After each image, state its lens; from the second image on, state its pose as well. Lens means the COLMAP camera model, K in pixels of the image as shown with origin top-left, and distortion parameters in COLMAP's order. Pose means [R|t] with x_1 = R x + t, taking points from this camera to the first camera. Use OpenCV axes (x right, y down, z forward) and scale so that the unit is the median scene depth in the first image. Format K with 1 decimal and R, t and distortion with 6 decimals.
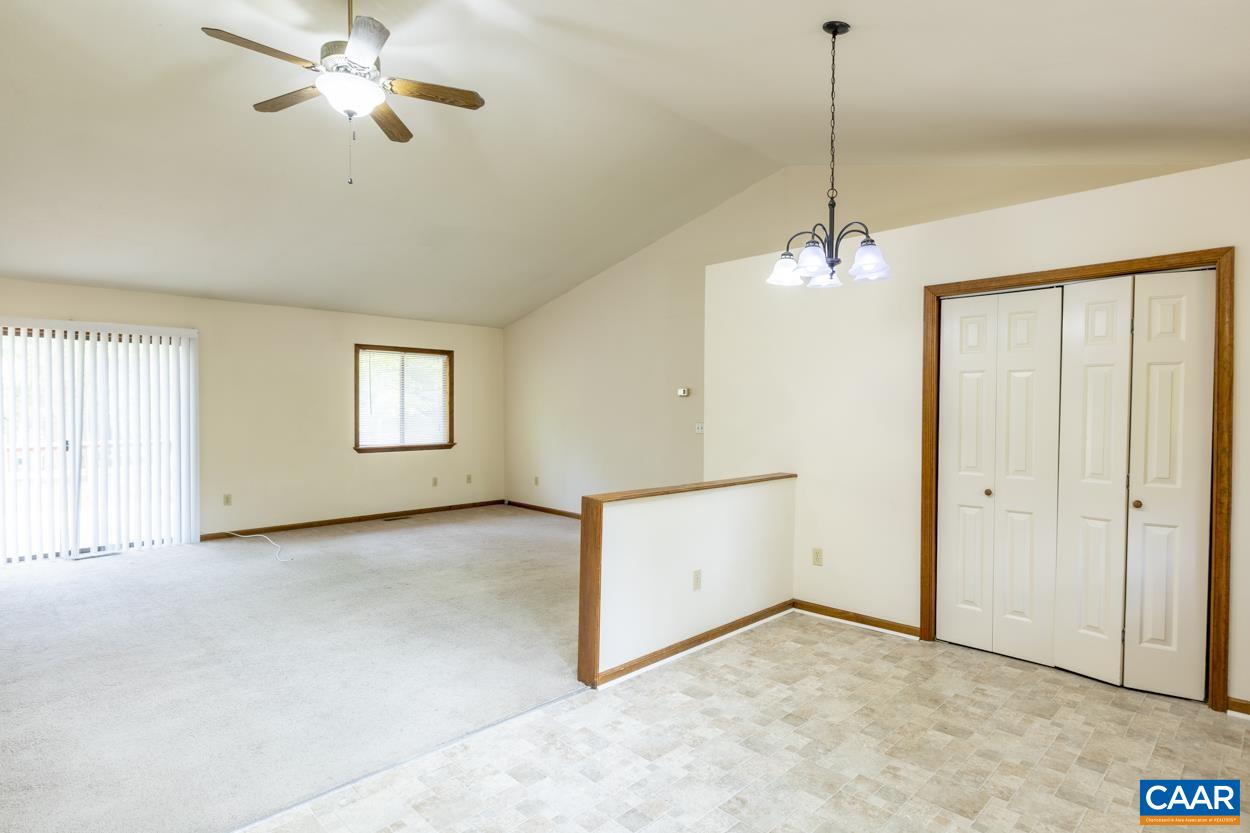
lens RADIAL K [[654.7, 0, 620.5], [0, 654.7, 414.5], [0, 0, 1]] dist [0.001363, 0.000141]
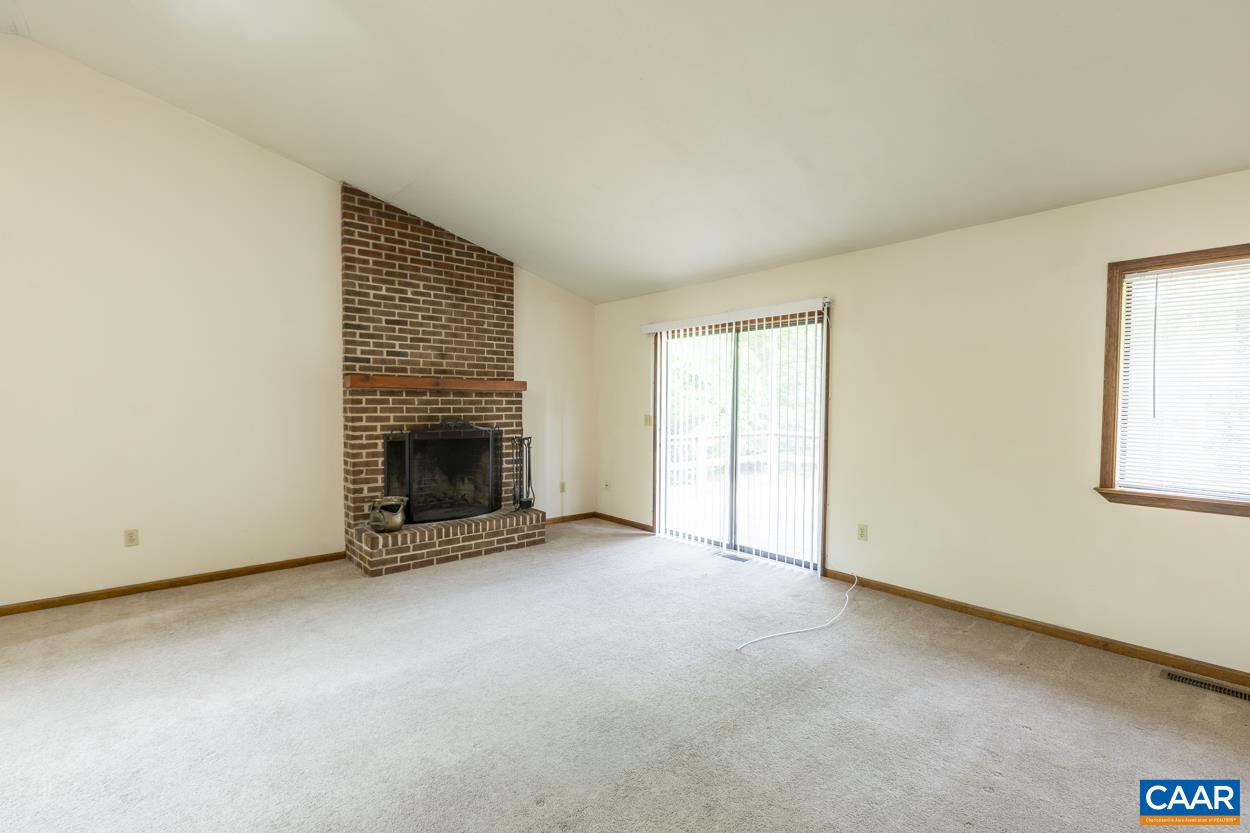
lens RADIAL K [[555.7, 0, 626.2], [0, 555.7, 415.5], [0, 0, 1]] dist [0.001389, -0.000092]
pose [[-0.063561, 0.023249, -0.997707, 0.008774], [-0.017758, 0.999544, 0.024423, -0.004665], [0.997820, 0.019270, -0.063120, 0.689050]]
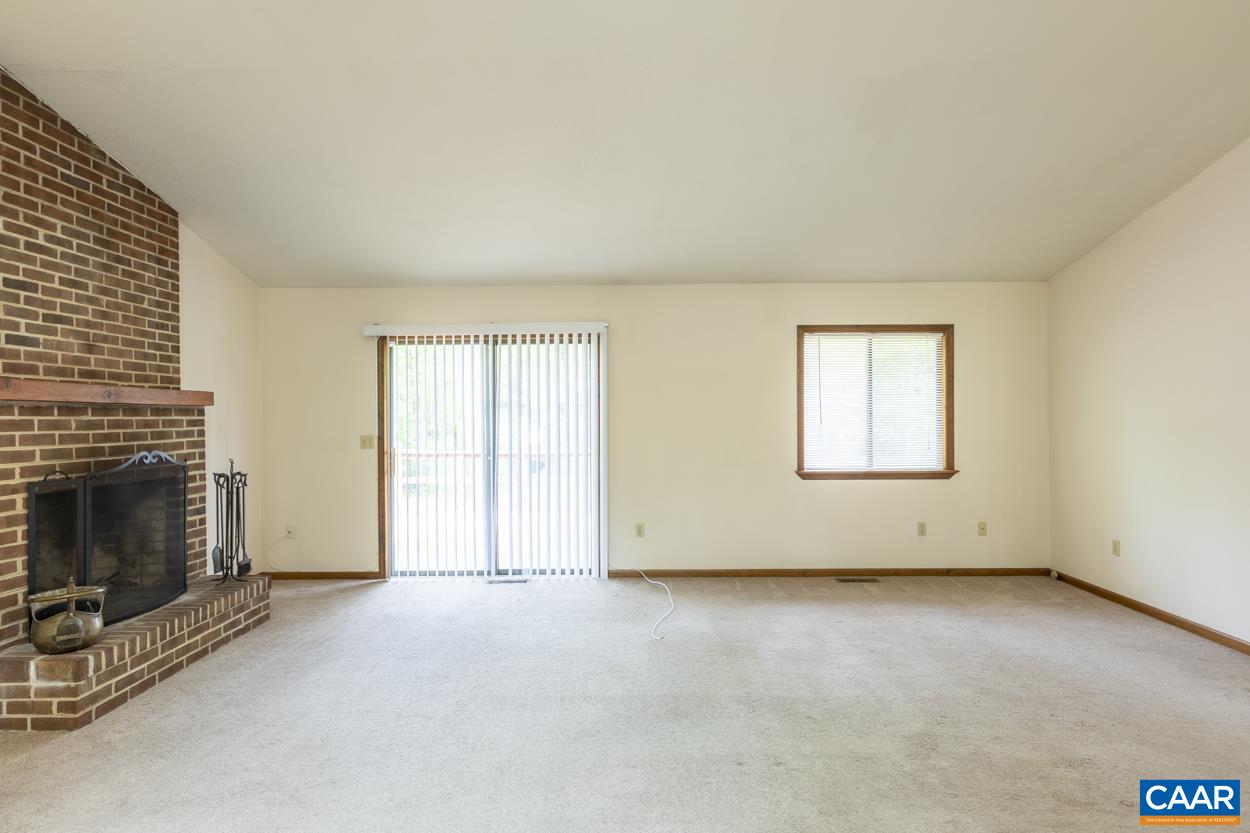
lens RADIAL K [[660.8, 0, 625.0], [0, 660.8, 416.5], [0, 0, 1]] dist [0.002243, -0.000689]
pose [[0.707233, -0.004957, -0.706963, -0.030849], [-0.001373, 0.999964, -0.008385, -0.002853], [0.706979, 0.006901, 0.707201, 0.360746]]
